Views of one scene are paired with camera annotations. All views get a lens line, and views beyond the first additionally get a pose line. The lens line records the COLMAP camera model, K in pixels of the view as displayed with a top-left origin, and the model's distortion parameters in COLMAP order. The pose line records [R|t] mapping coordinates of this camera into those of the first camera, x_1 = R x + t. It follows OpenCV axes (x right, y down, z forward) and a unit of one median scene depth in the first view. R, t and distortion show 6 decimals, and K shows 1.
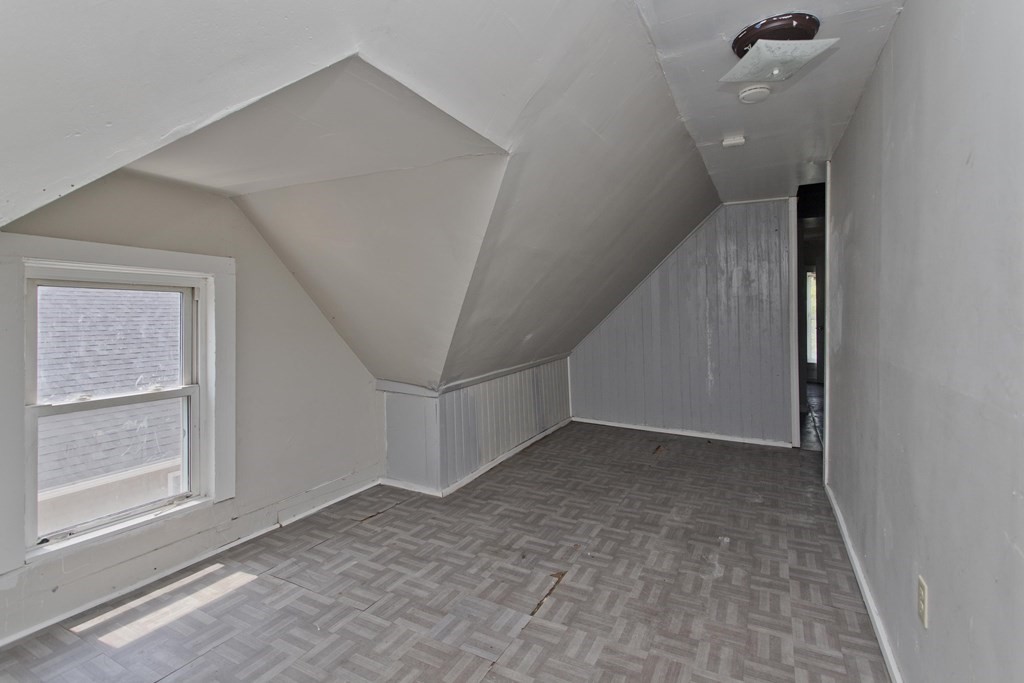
lens RADIAL K [[491.9, 0, 512.2], [0, 491.9, 316.1], [0, 0, 1]] dist [-0.000921, 0.001849]
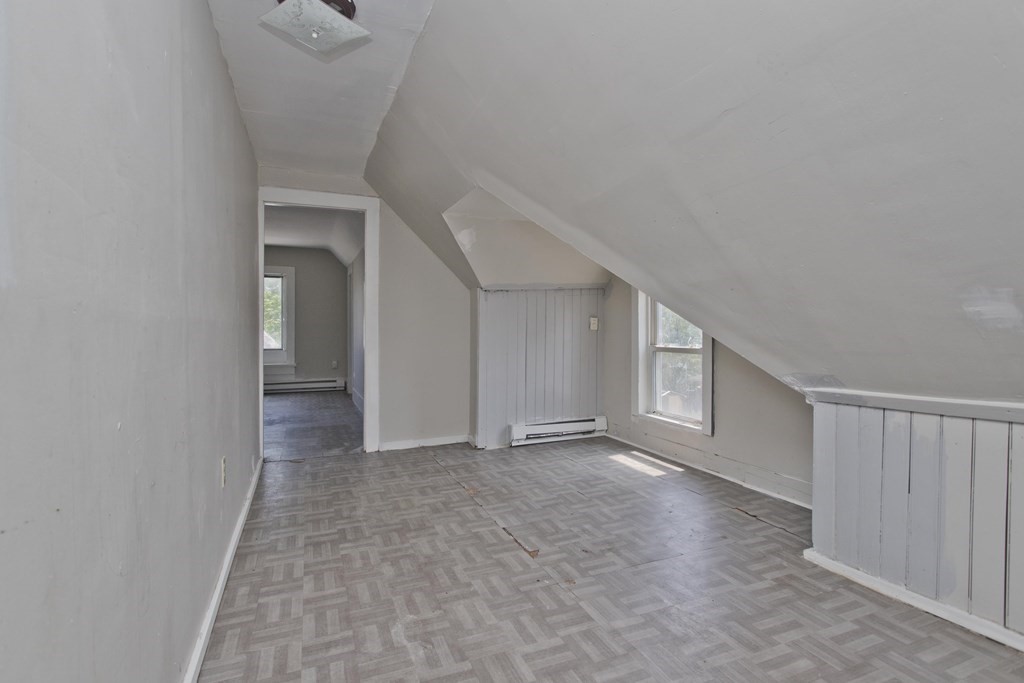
lens RADIAL K [[491.9, 0, 510.8], [0, 491.9, 338.7], [0, 0, 1]] dist [-0.000921, 0.001849]
pose [[-0.638335, 0.019451, -0.769513, 0.908624], [0.003365, 0.999742, 0.022479, 0.093390], [0.769751, 0.011760, -0.638235, 1.678175]]
